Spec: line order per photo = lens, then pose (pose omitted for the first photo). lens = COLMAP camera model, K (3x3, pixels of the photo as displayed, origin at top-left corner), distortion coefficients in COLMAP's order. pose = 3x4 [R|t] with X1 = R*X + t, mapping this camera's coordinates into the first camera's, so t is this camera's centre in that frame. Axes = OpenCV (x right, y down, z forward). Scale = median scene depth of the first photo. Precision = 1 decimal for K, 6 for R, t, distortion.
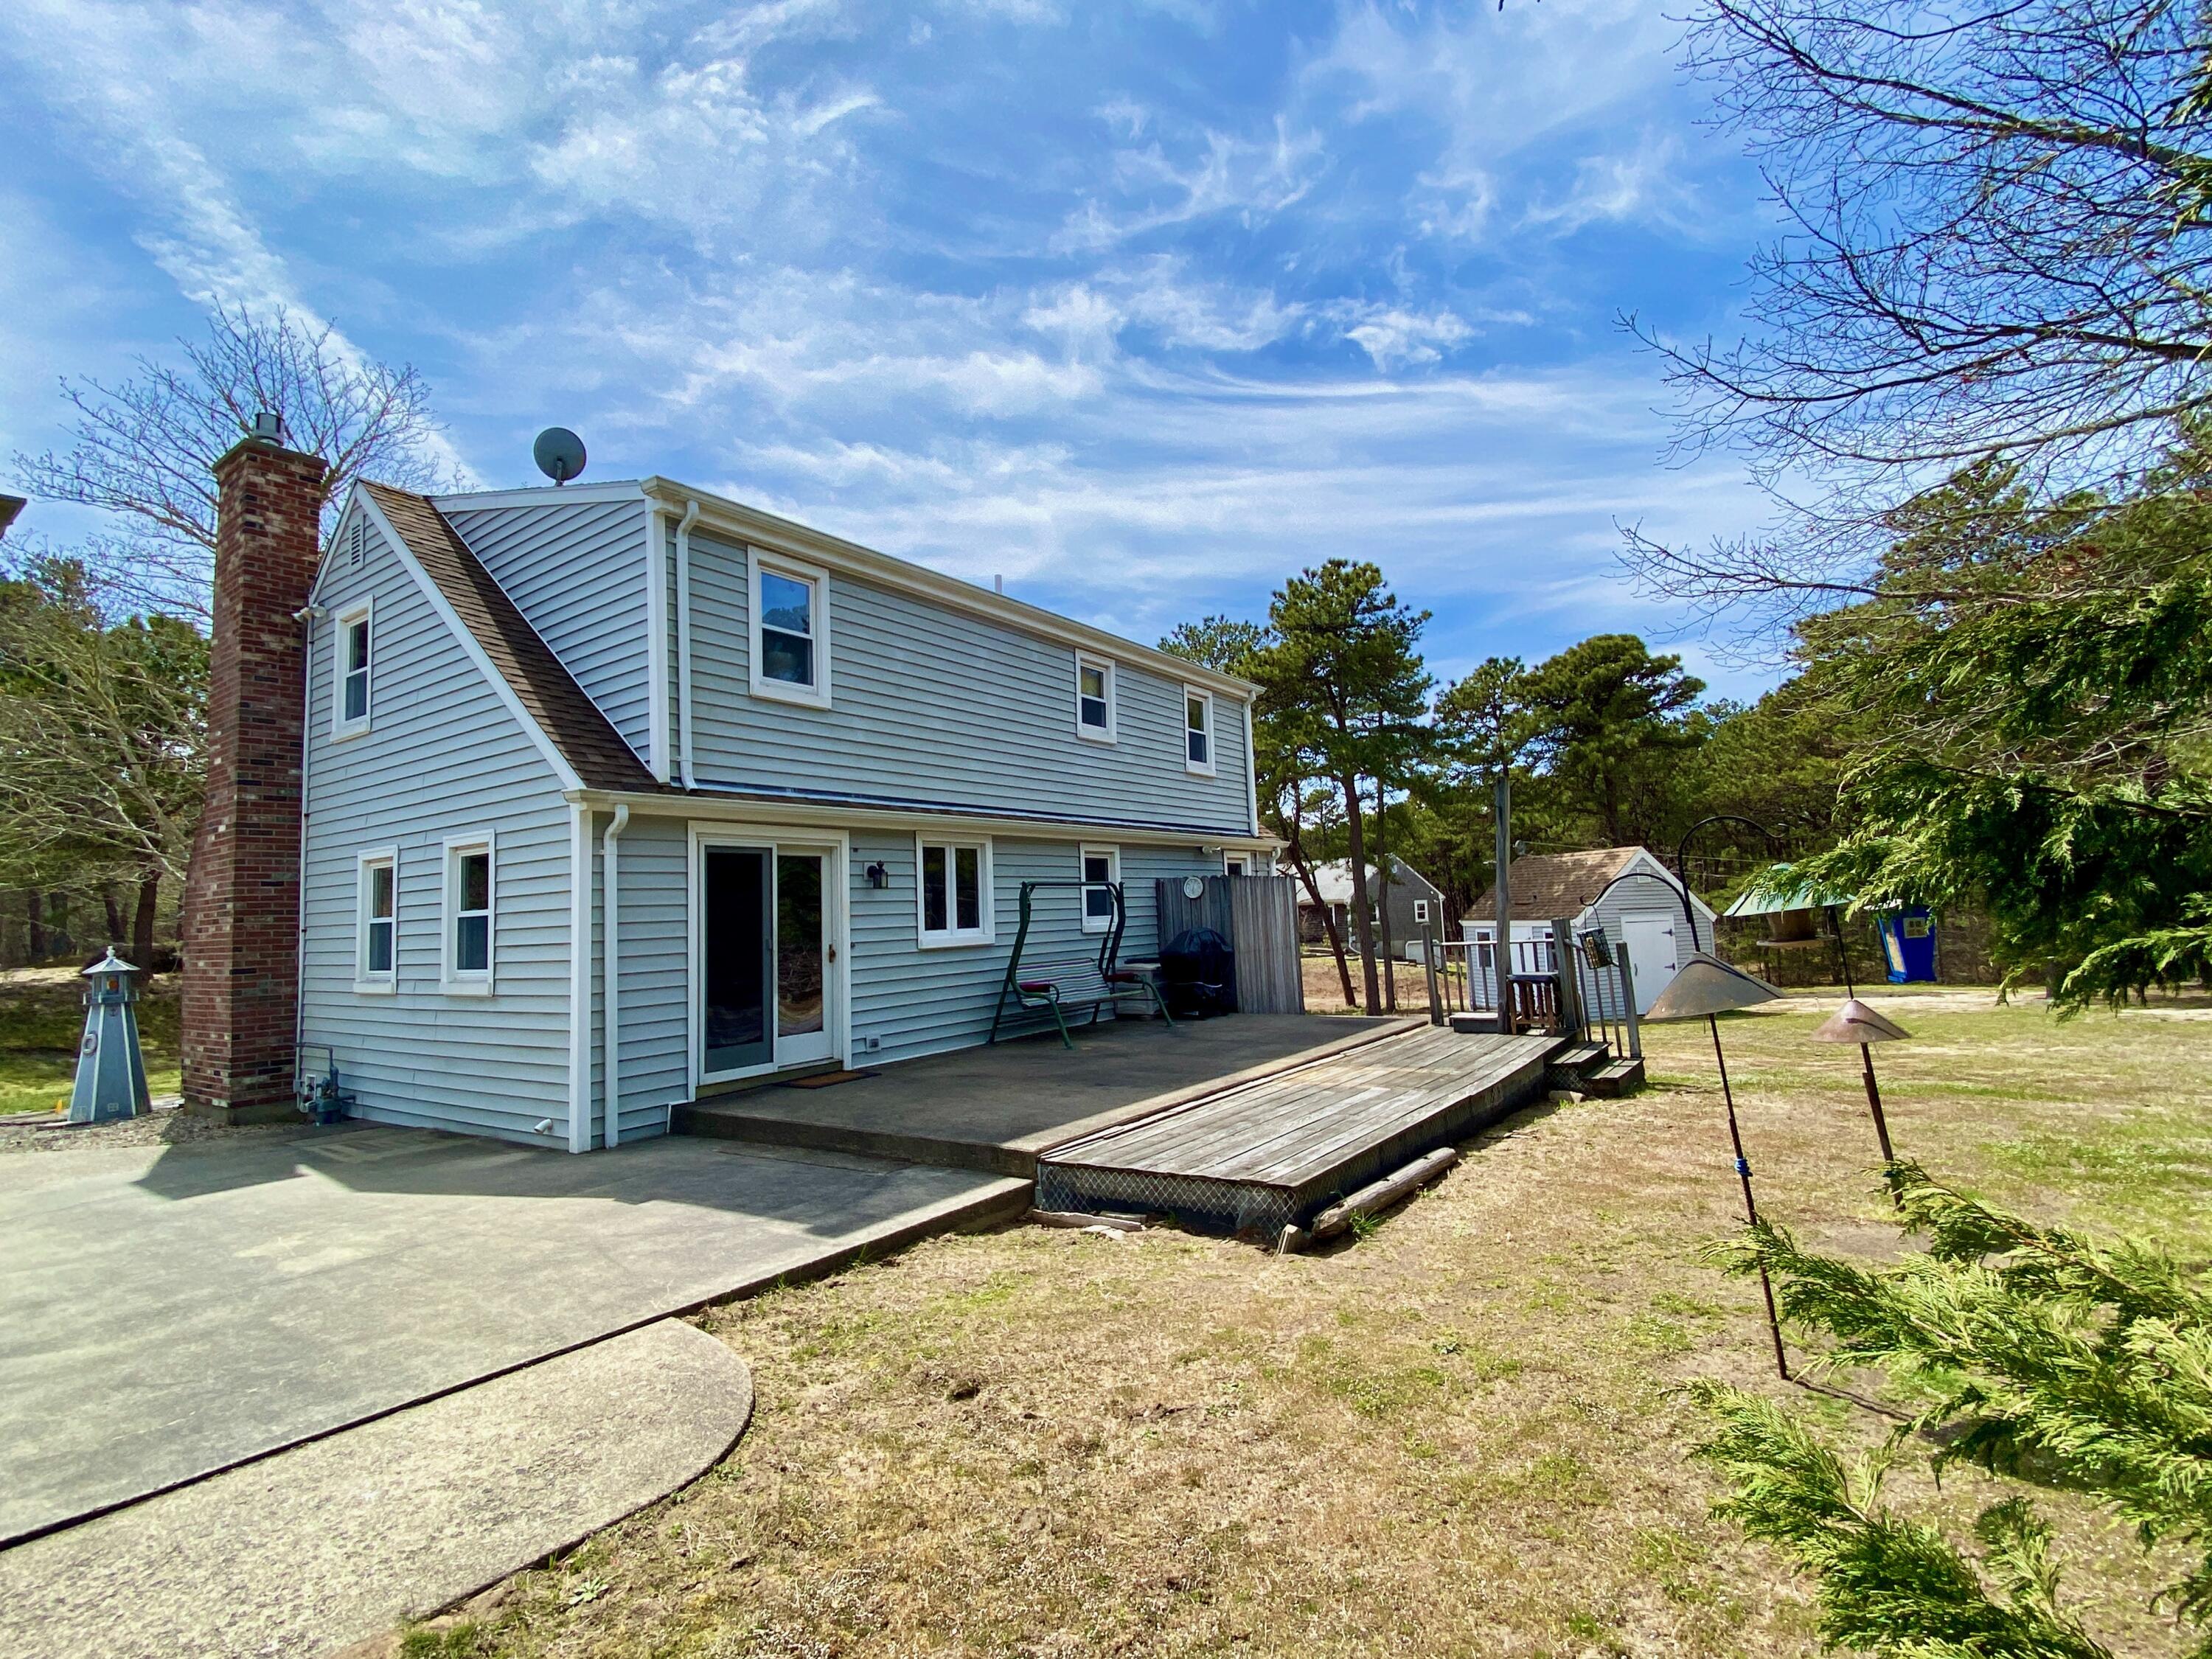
lens RADIAL K [[1078.6, 0, 1067.1], [0, 1078.6, 835.3], [0, 0, 1]] dist [0.085181, -0.082577]
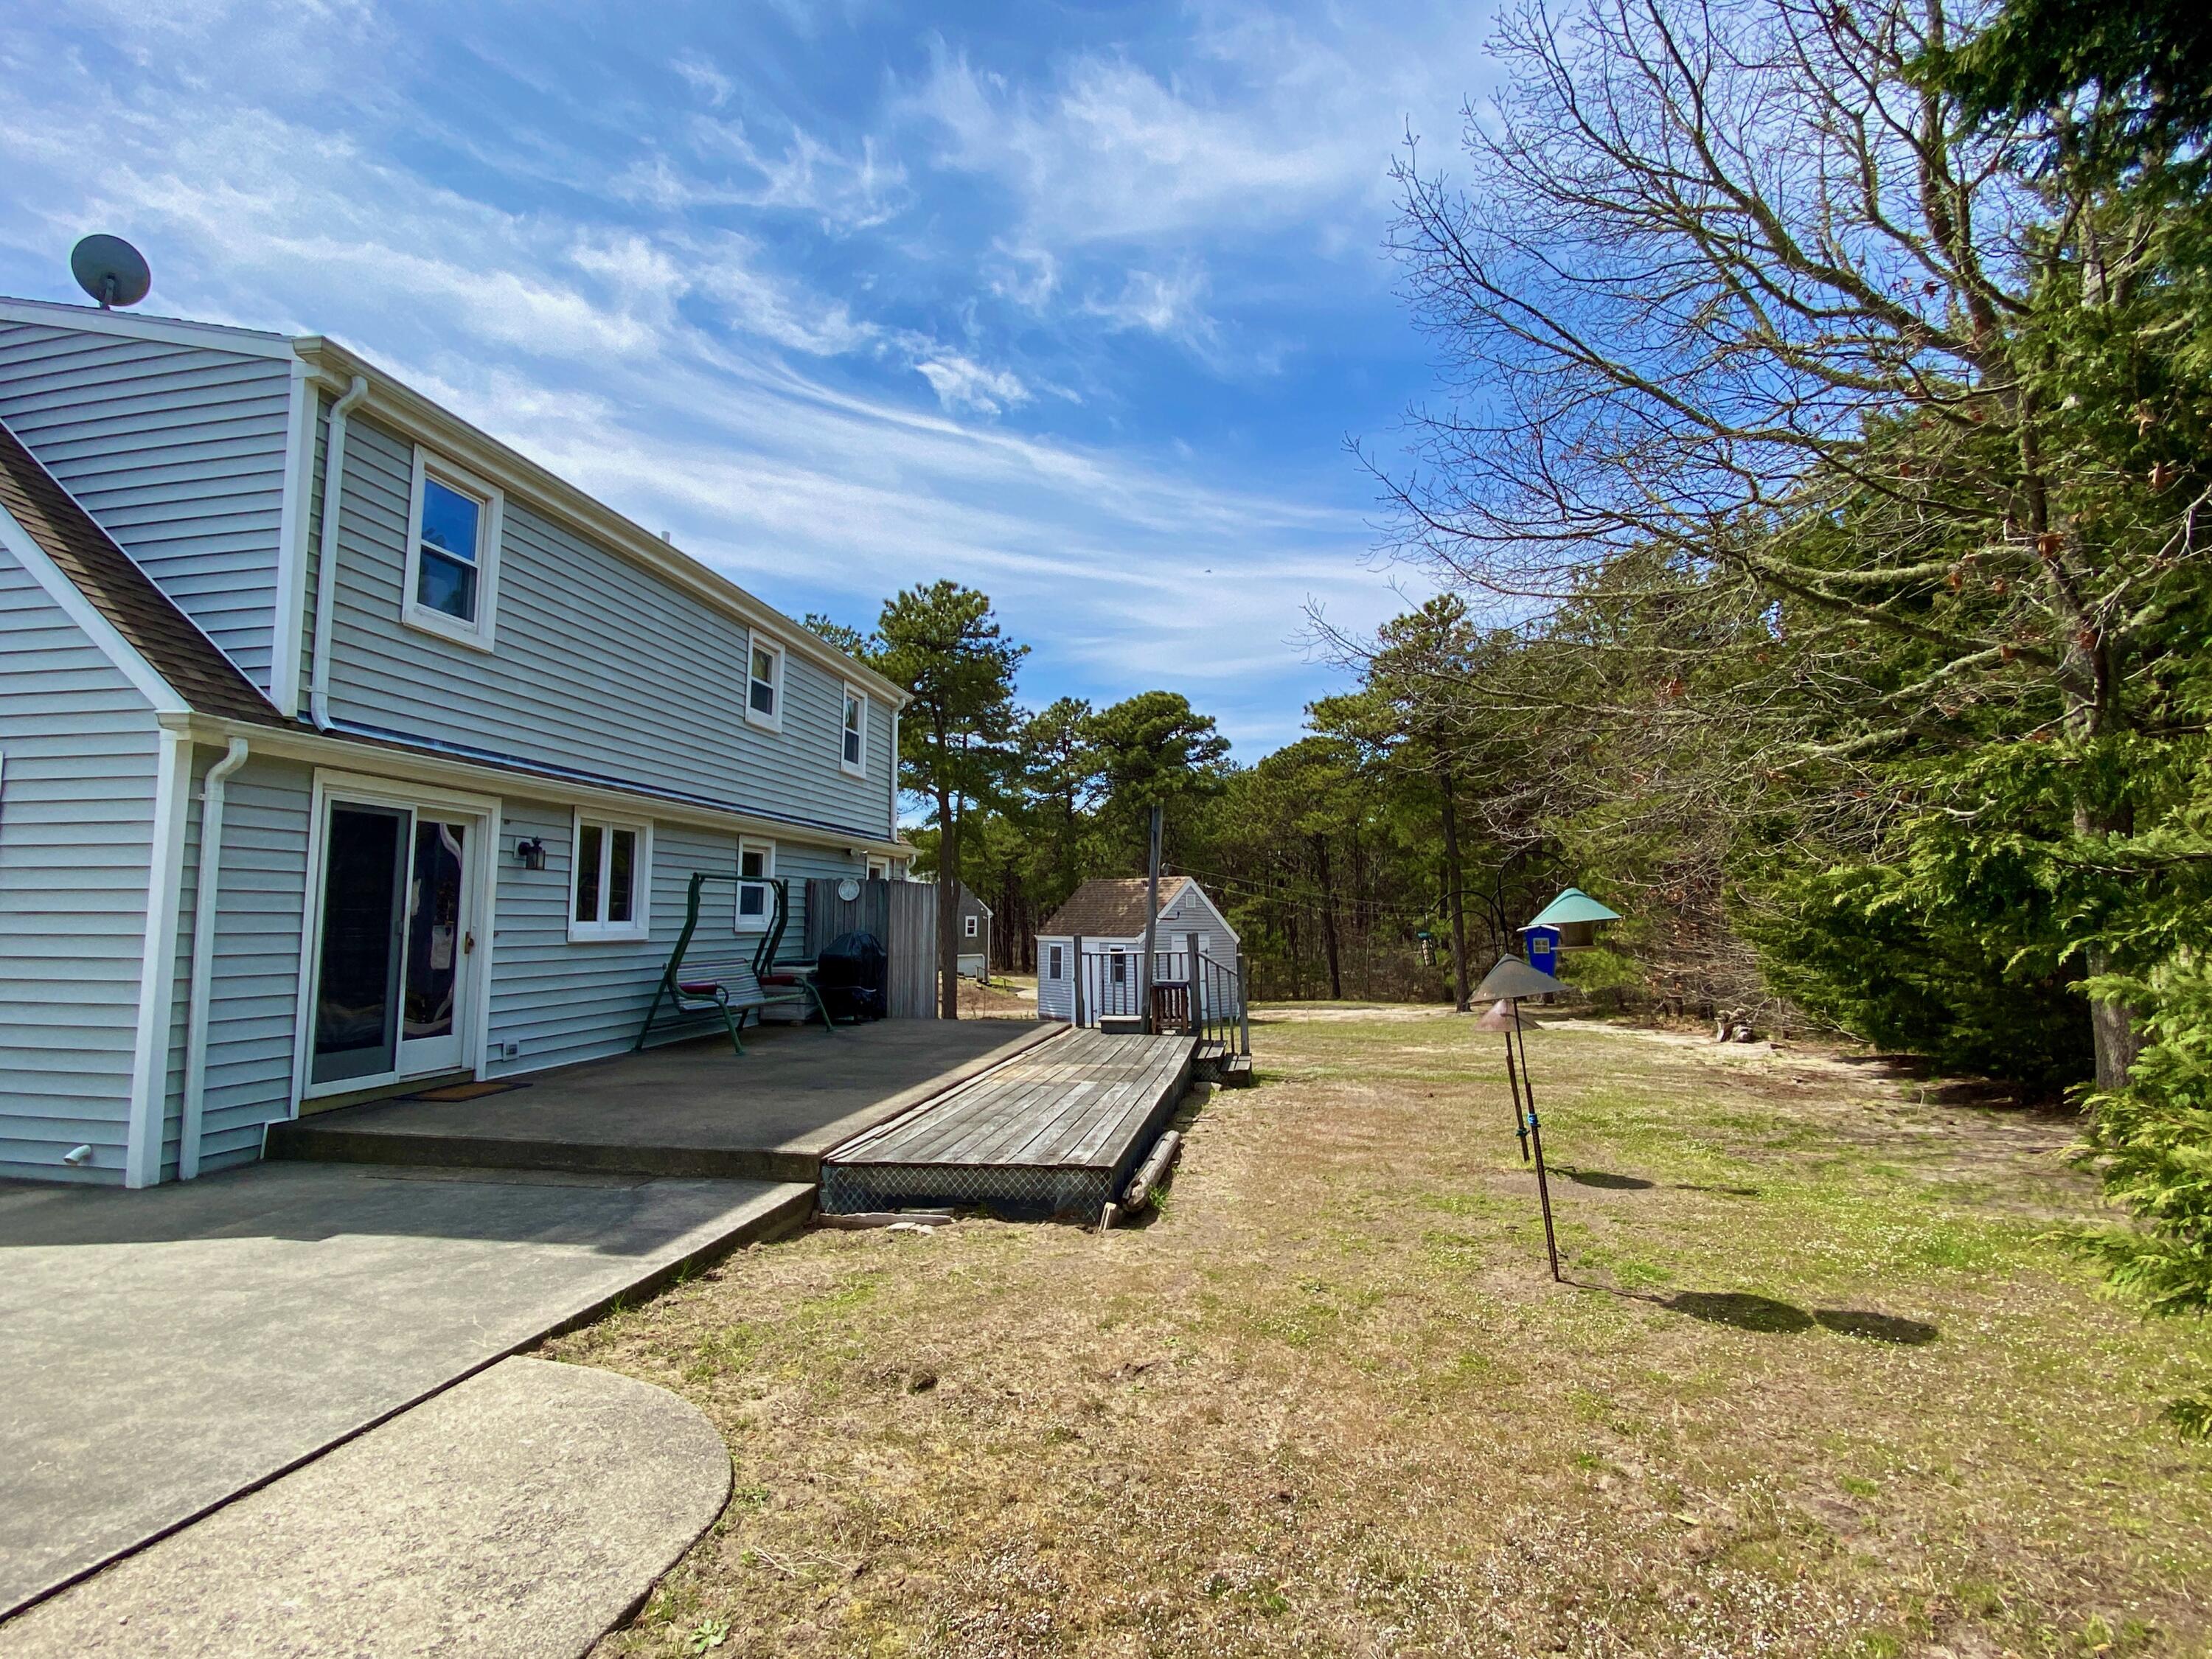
lens RADIAL K [[1085.6, 0, 1106.0], [0, 1085.6, 829.5], [0, 0, 1]] dist [0.024708, -0.024495]
pose [[0.896390, 0.078951, 0.436178, -0.172002], [-0.071194, 0.996878, -0.034130, 0.017705], [-0.437511, -0.000459, 0.899213, 0.027051]]
